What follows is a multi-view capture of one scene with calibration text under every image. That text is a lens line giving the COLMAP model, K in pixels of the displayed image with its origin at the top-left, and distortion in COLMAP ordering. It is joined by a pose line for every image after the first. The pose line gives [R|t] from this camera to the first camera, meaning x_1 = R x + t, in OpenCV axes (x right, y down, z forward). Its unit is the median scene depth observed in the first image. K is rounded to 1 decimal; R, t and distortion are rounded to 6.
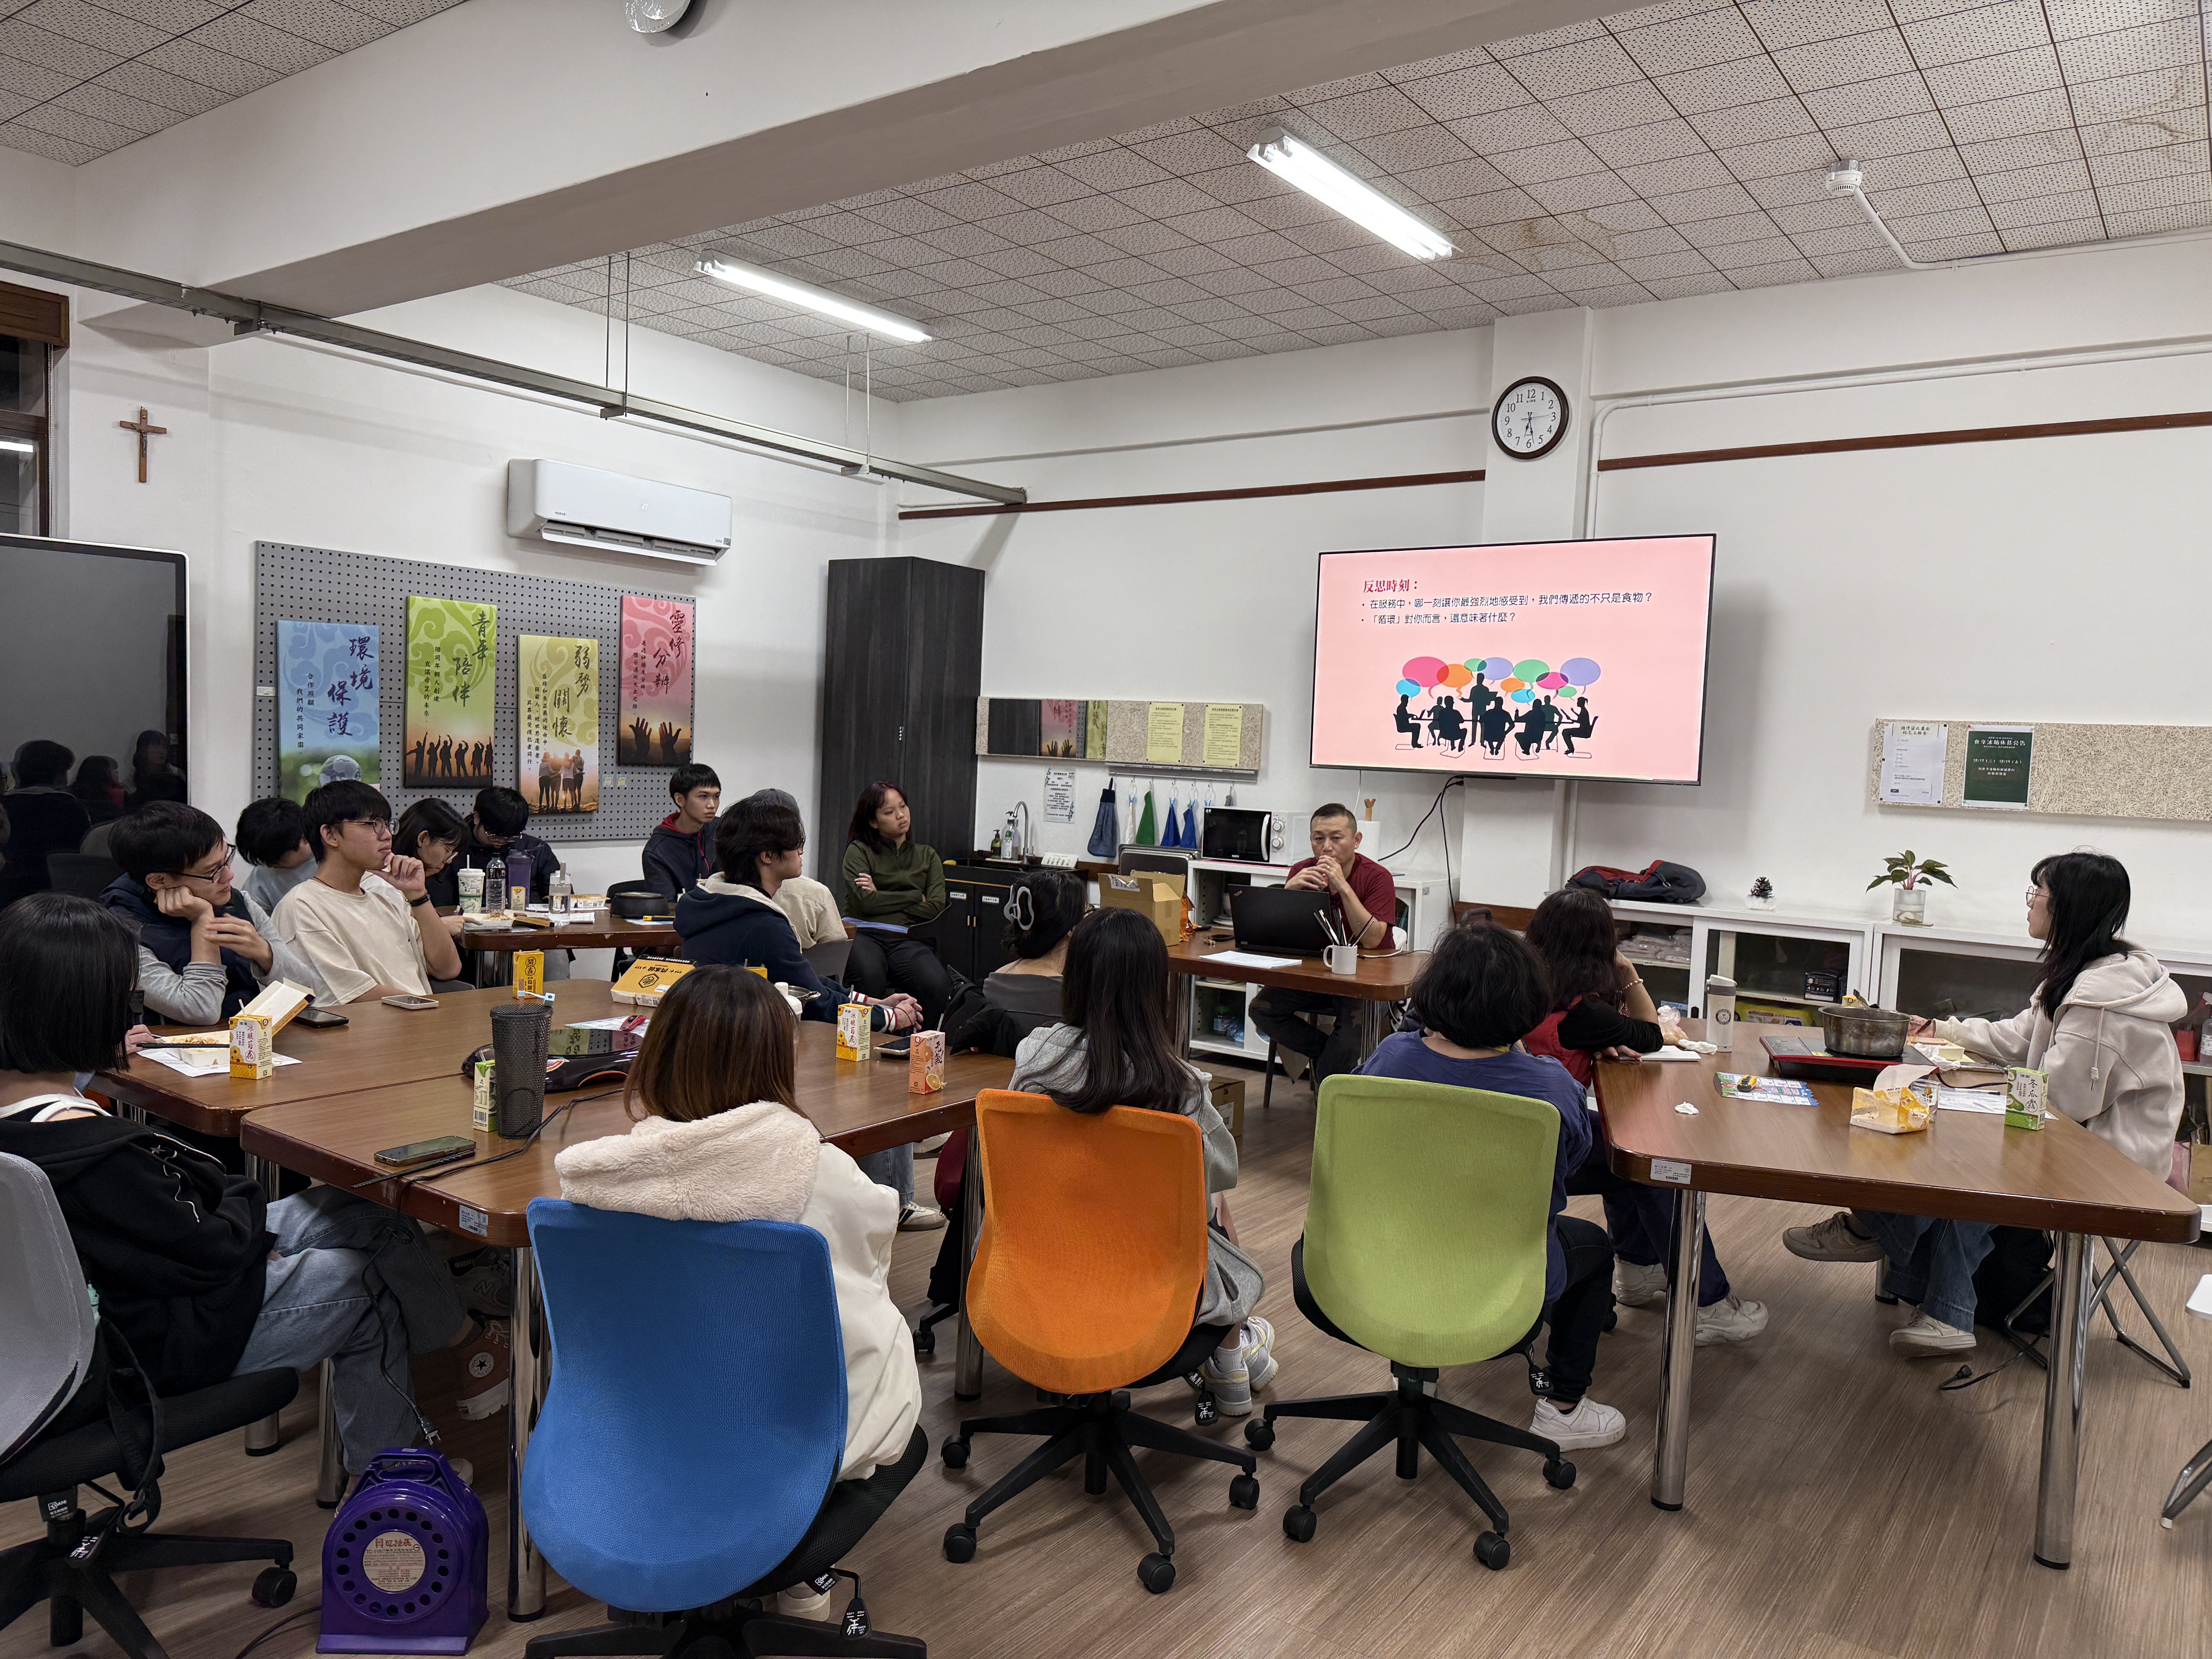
lens RADIAL K [[1562.5, 0, 1106.0], [0, 1562.5, 829.5], [0, 0, 1]] dist [0.219081, -0.478729]
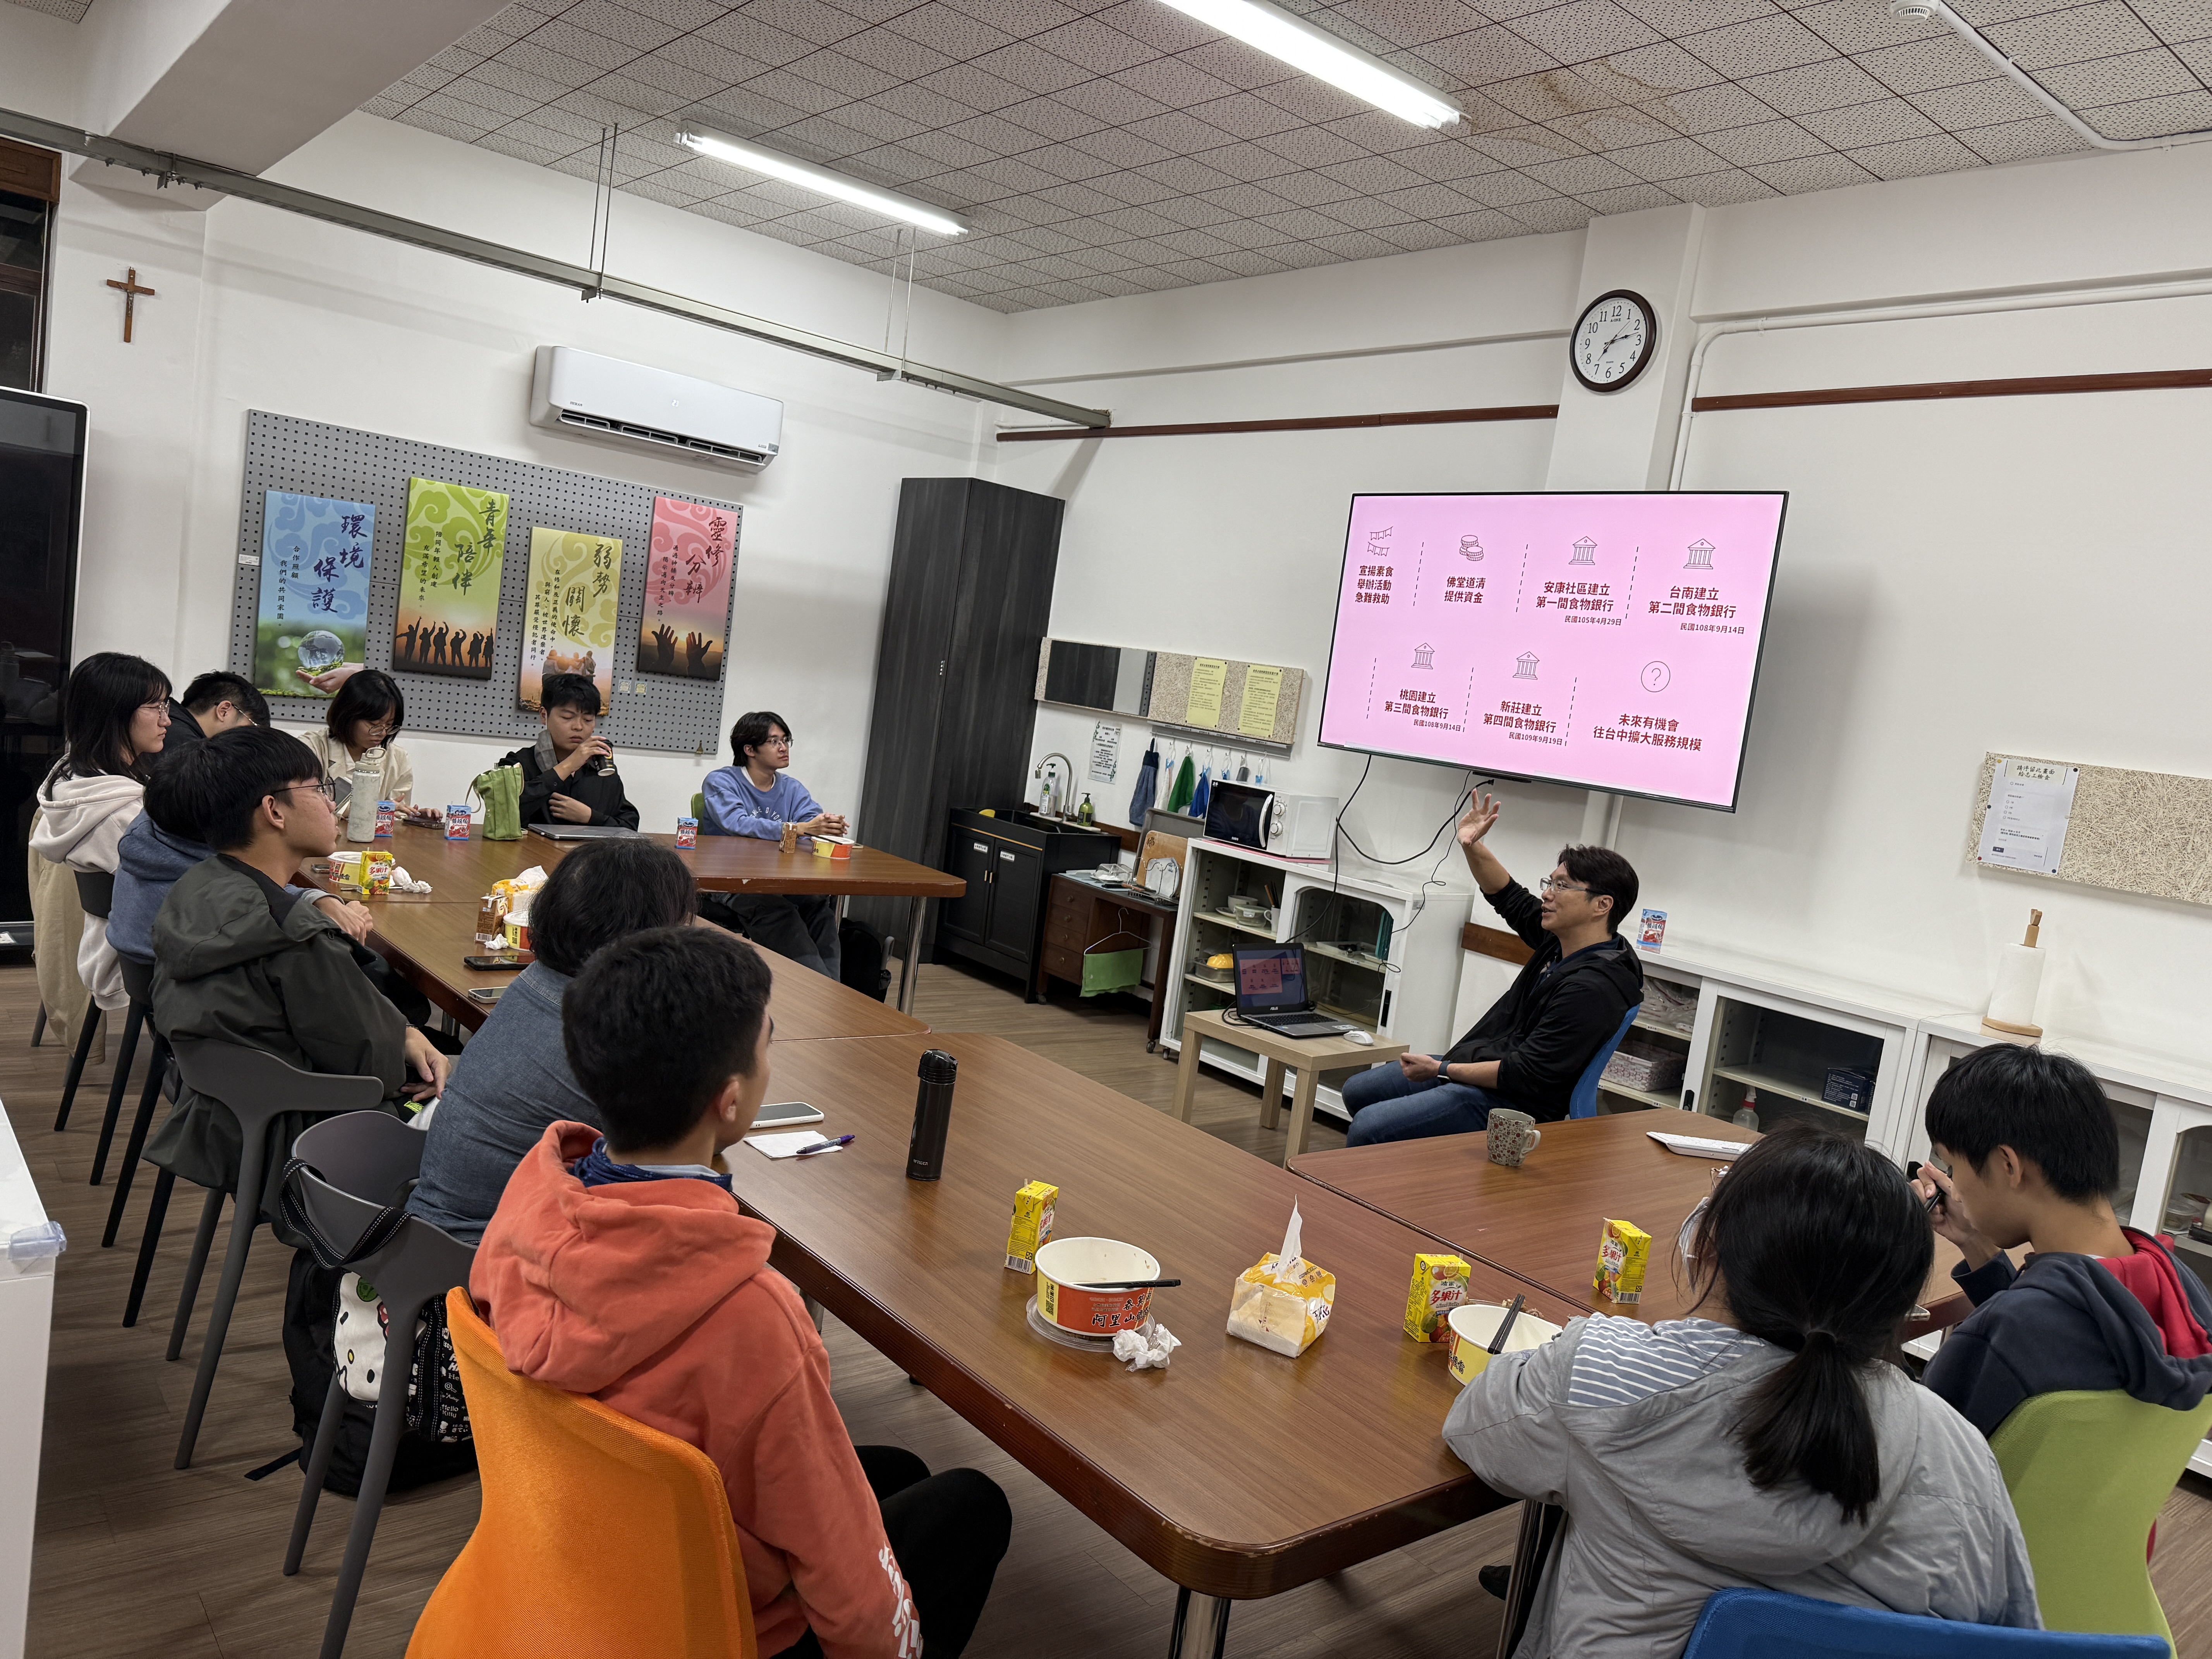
lens RADIAL K [[1553.0, 0, 1091.9], [0, 1553.0, 836.6], [0, 0, 1]] dist [0.140826, -0.282668]
pose [[0.962984, 0.117294, -0.242699, 0.222536], [-0.110288, 0.992999, 0.042306, -0.012401], [0.245962, -0.013973, 0.969179, 0.146266]]
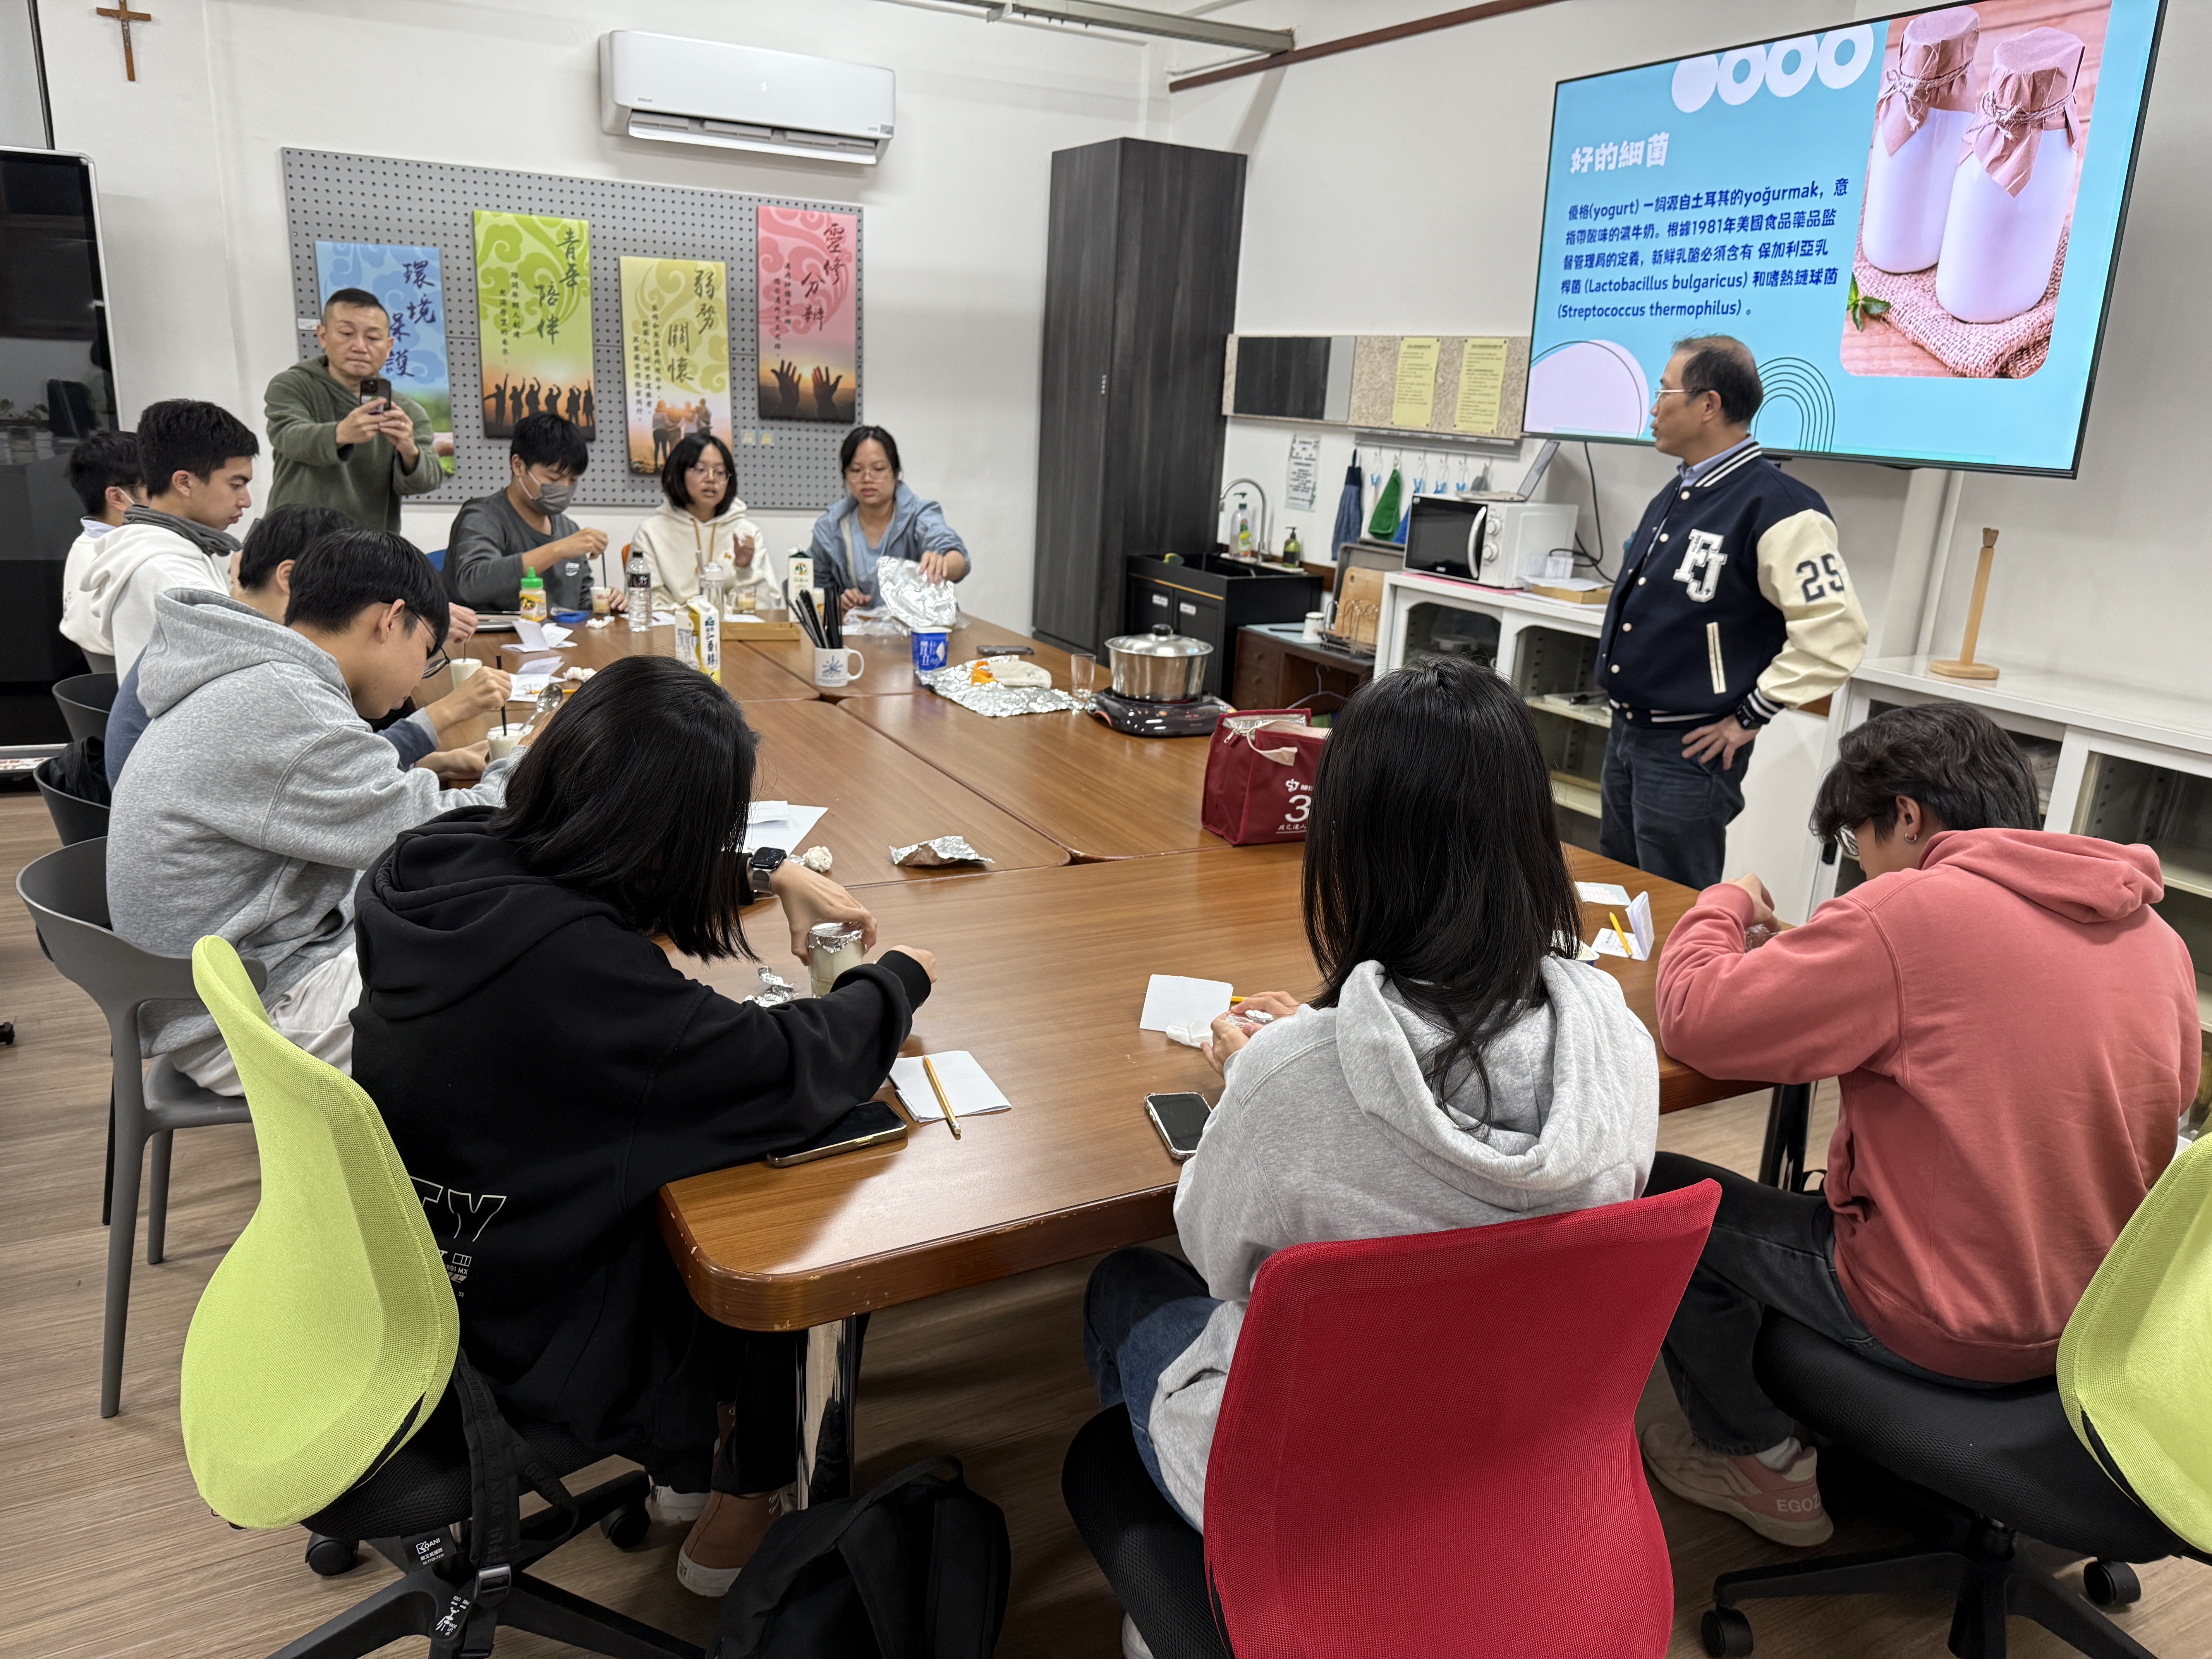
lens RADIAL K [[1551.7, 0, 1097.5], [0, 1551.7, 831.6], [0, 0, 1]] dist [0.054155, -0.089264]
pose [[0.898123, 0.128193, -0.420643, 0.256223], [-0.037635, 0.975463, 0.216922, -0.013377], [0.438130, -0.178992, 0.880911, 0.324513]]
